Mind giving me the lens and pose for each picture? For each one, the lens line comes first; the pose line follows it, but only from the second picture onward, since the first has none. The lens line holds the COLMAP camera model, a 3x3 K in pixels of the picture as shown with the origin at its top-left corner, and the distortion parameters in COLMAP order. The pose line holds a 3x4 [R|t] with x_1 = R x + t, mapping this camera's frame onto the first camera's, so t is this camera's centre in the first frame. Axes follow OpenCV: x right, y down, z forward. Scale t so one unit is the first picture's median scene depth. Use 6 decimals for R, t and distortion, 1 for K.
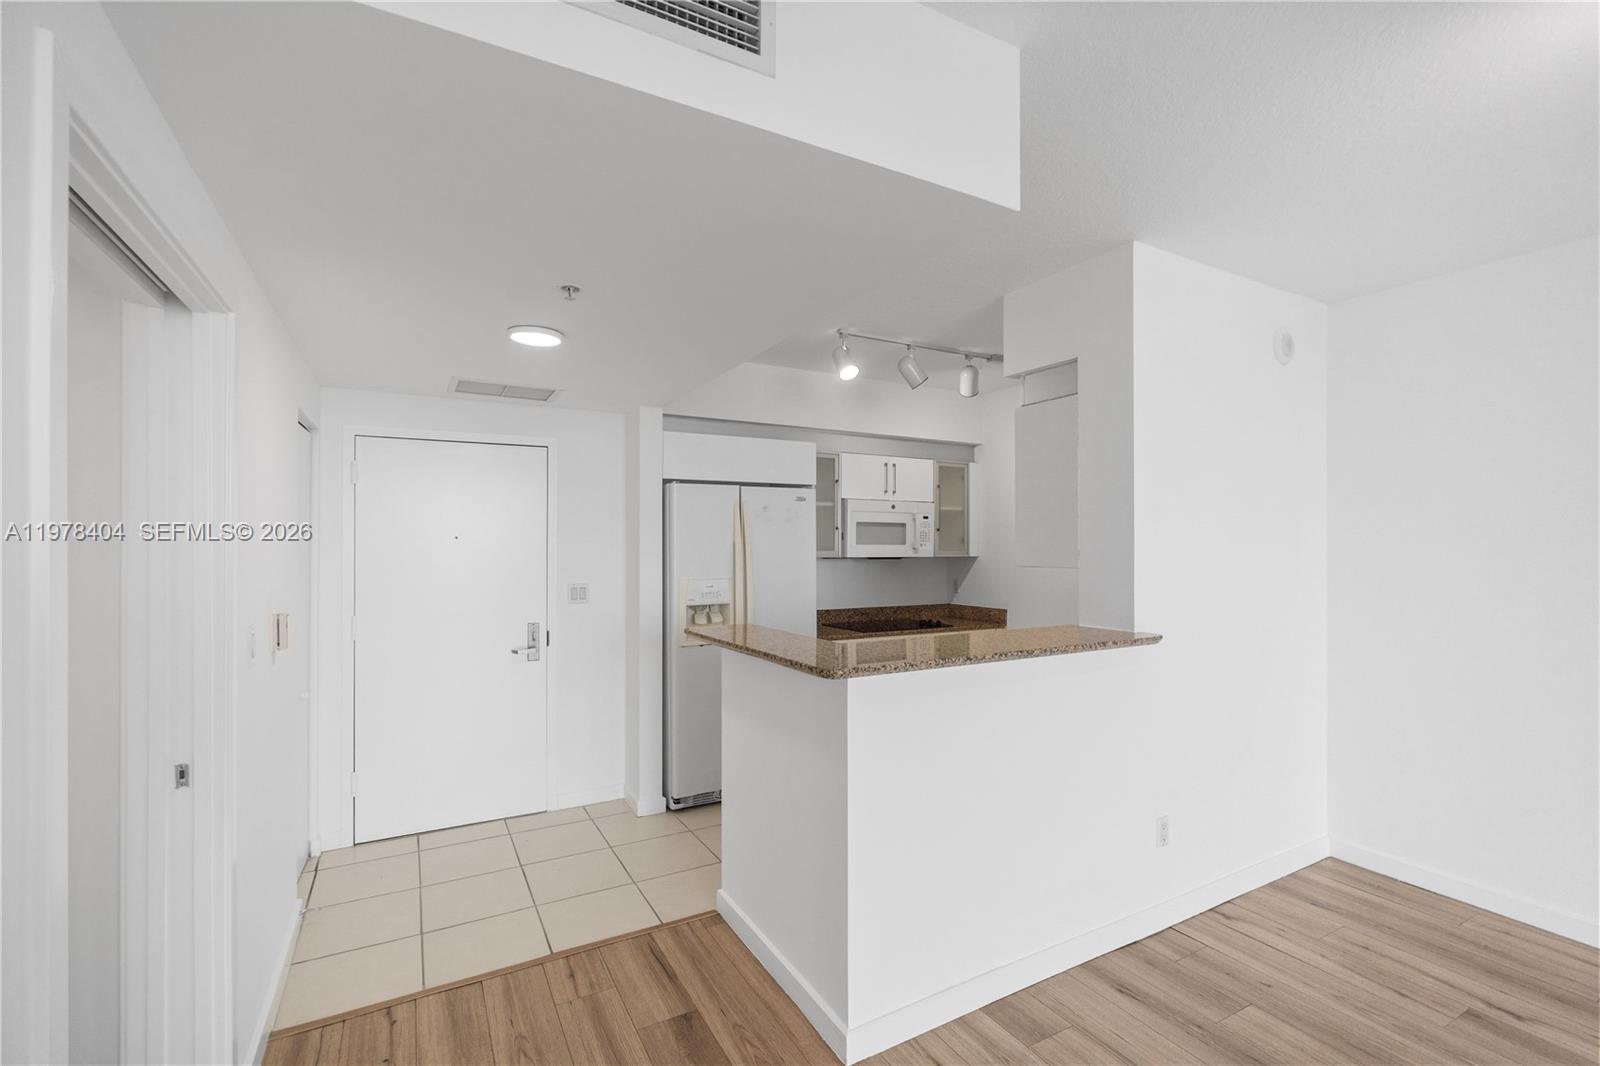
lens RADIAL K [[710.1, 0, 805.6], [0, 710.1, 539.5], [0, 0, 1]] dist [-0.010568, 0.004077]
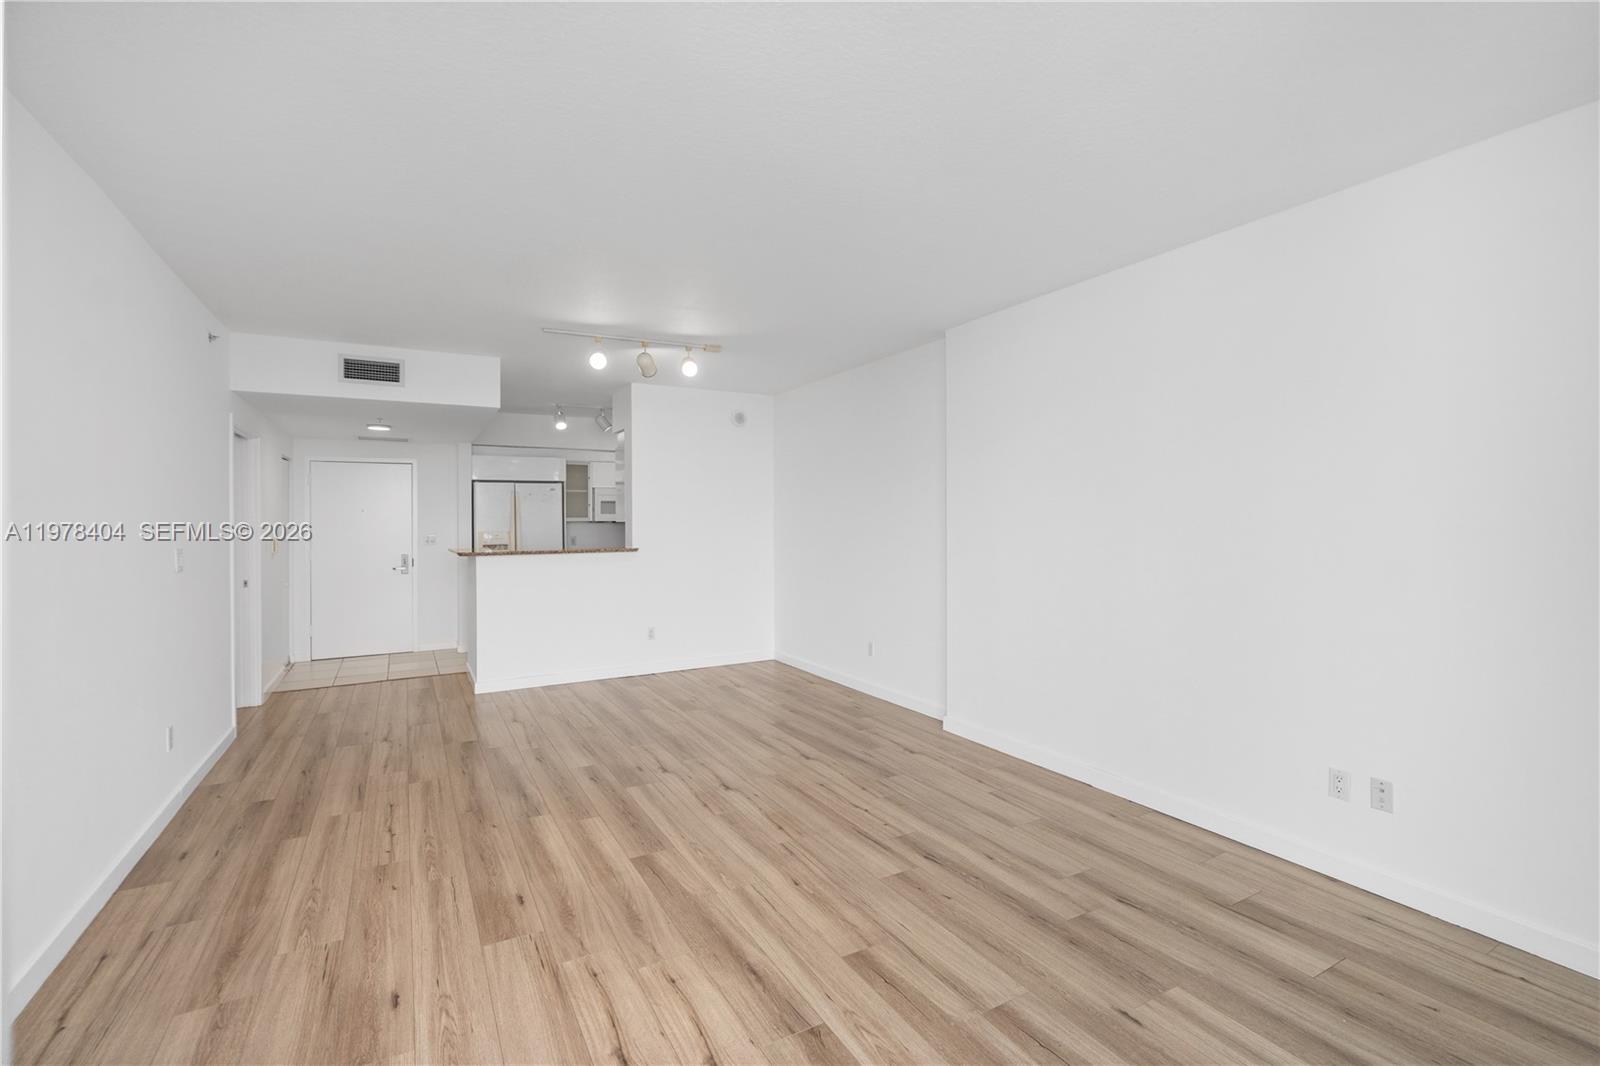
lens RADIAL K [[710.1, 0, 797.9], [0, 710.1, 527.9], [0, 0, 1]] dist [-0.010568, 0.004077]
pose [[0.999952, -0.007631, -0.006111, 0.695881], [0.007741, 0.999805, 0.018158, 0.016290], [0.005971, -0.018204, 0.999816, -0.928341]]
